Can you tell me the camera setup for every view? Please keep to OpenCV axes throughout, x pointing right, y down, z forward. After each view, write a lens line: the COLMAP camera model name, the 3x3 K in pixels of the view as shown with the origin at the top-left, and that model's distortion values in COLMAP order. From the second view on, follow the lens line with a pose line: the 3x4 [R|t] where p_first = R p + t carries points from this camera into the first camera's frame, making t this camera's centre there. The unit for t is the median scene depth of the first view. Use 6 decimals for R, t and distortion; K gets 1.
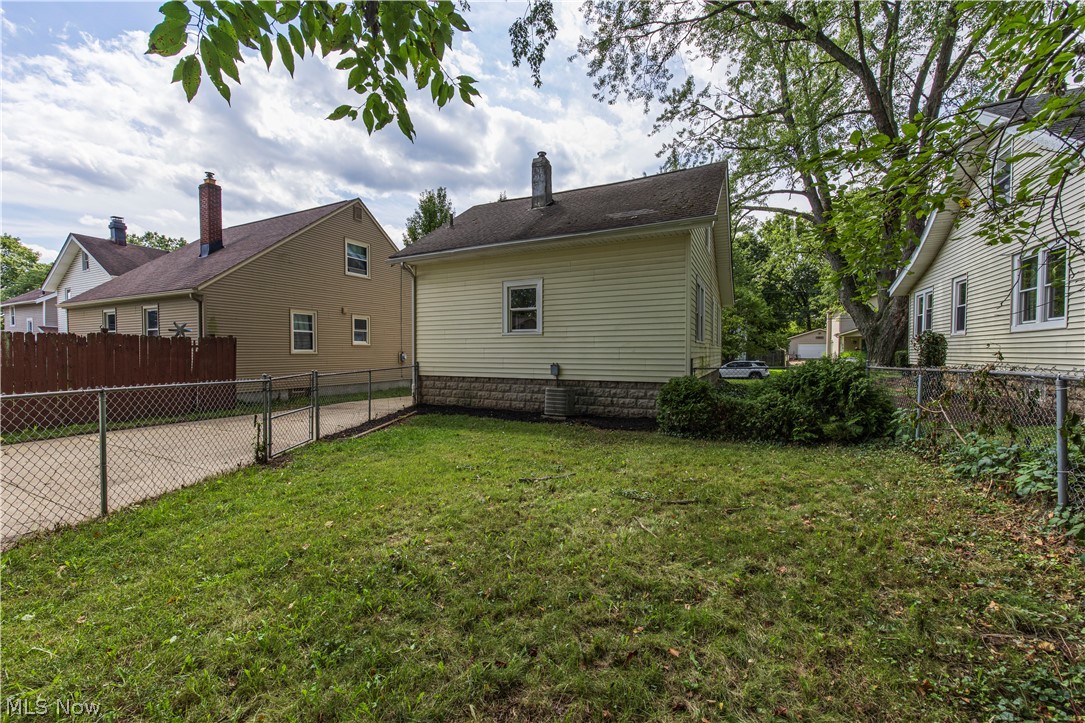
lens RADIAL K [[435.2, 0, 542.5], [0, 435.2, 361.5], [0, 0, 1]] dist [-0.000277, 0.000019]
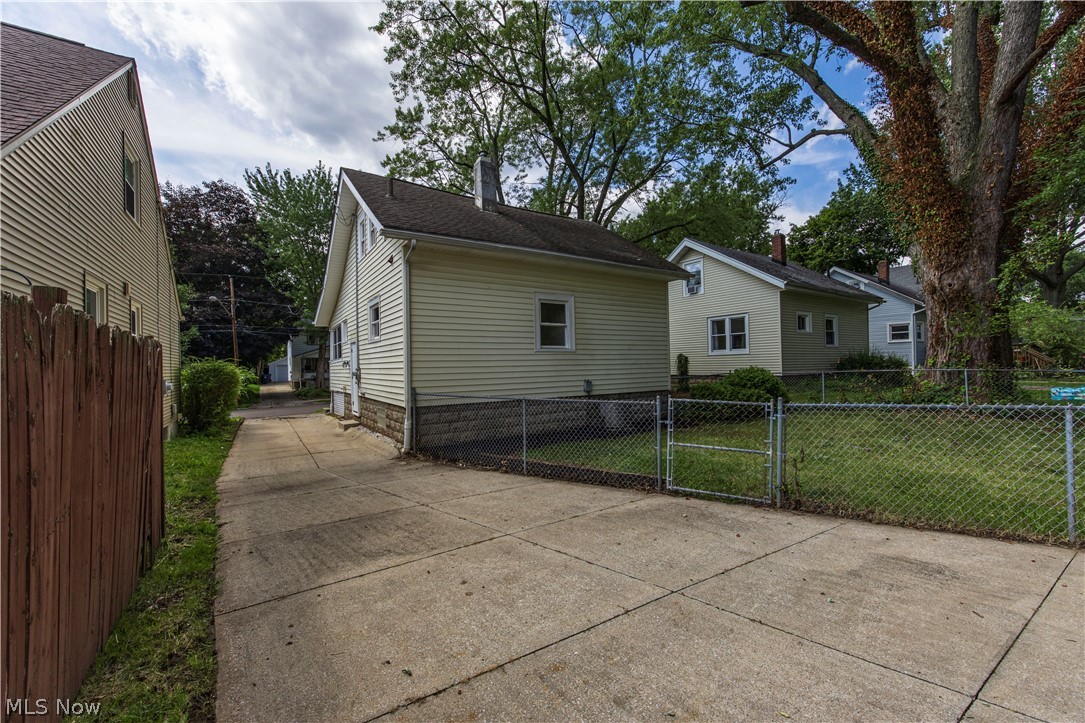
lens RADIAL K [[435.2, 0, 542.5], [0, 435.2, 361.5], [0, 0, 1]] dist [-0.000277, 0.000019]
pose [[0.503512, -0.001883, 0.863986, -0.876145], [0.034676, 0.999236, -0.018031, -0.023474], [-0.863292, 0.039039, 0.503193, 0.546719]]
